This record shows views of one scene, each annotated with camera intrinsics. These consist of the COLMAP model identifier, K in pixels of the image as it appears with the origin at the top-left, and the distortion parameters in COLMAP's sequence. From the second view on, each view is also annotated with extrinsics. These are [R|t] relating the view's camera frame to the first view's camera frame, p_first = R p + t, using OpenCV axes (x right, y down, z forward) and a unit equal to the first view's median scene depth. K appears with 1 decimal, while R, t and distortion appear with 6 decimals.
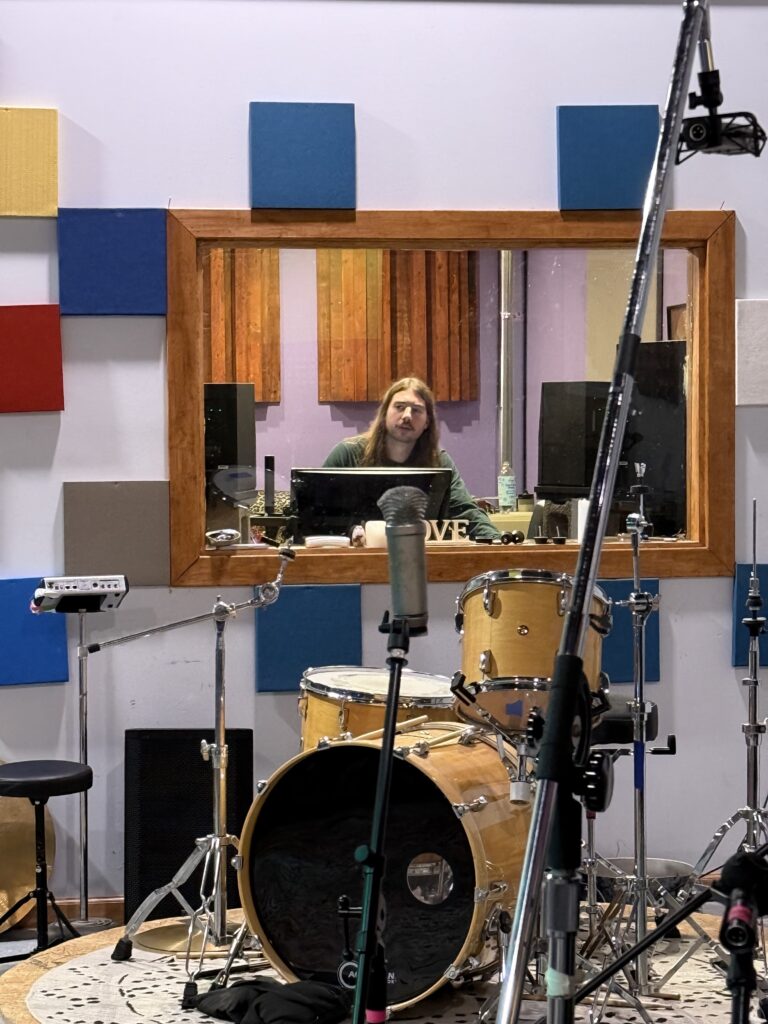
lens RADIAL K [[2497.6, 0, 259.2], [0, 2497.6, 511.5], [0, 0, 1]] dist [0.035205, 0.188775]
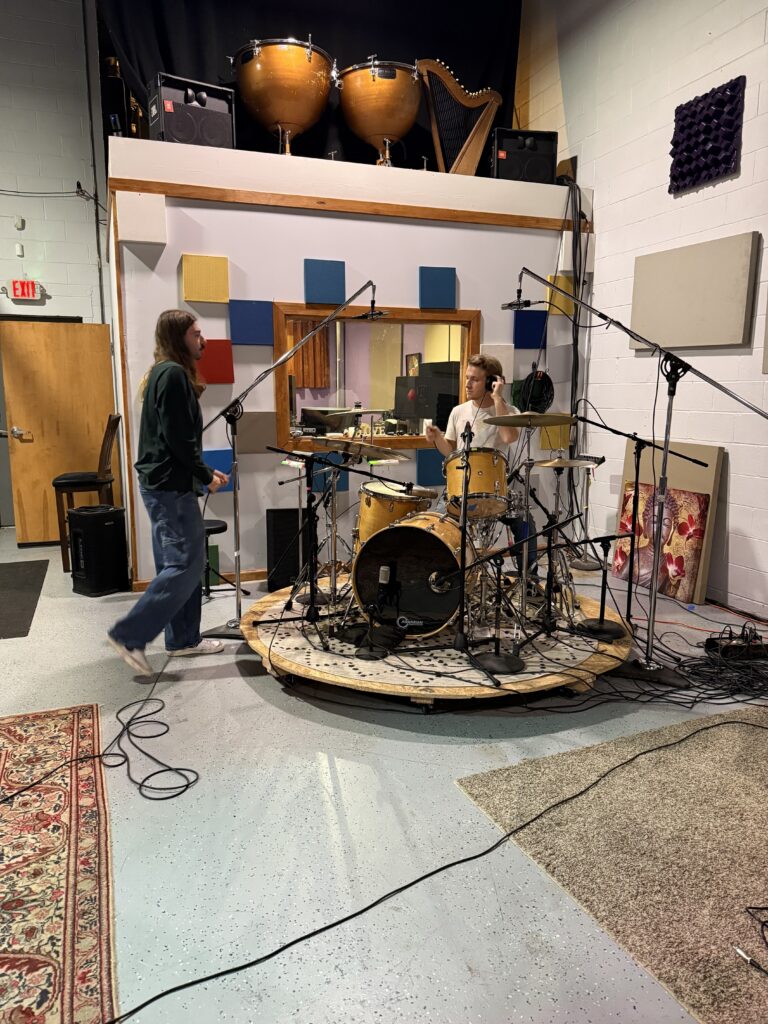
lens RADIAL K [[715.4, 0, 379.3], [0, 715.4, 507.9], [0, 0, 1]] dist [0.105809, -0.123514]
pose [[0.979376, -0.028009, 0.200098, -0.082552], [0.004686, 0.993227, 0.116092, 0.001059], [-0.201994, -0.112760, 0.972874, 0.245433]]
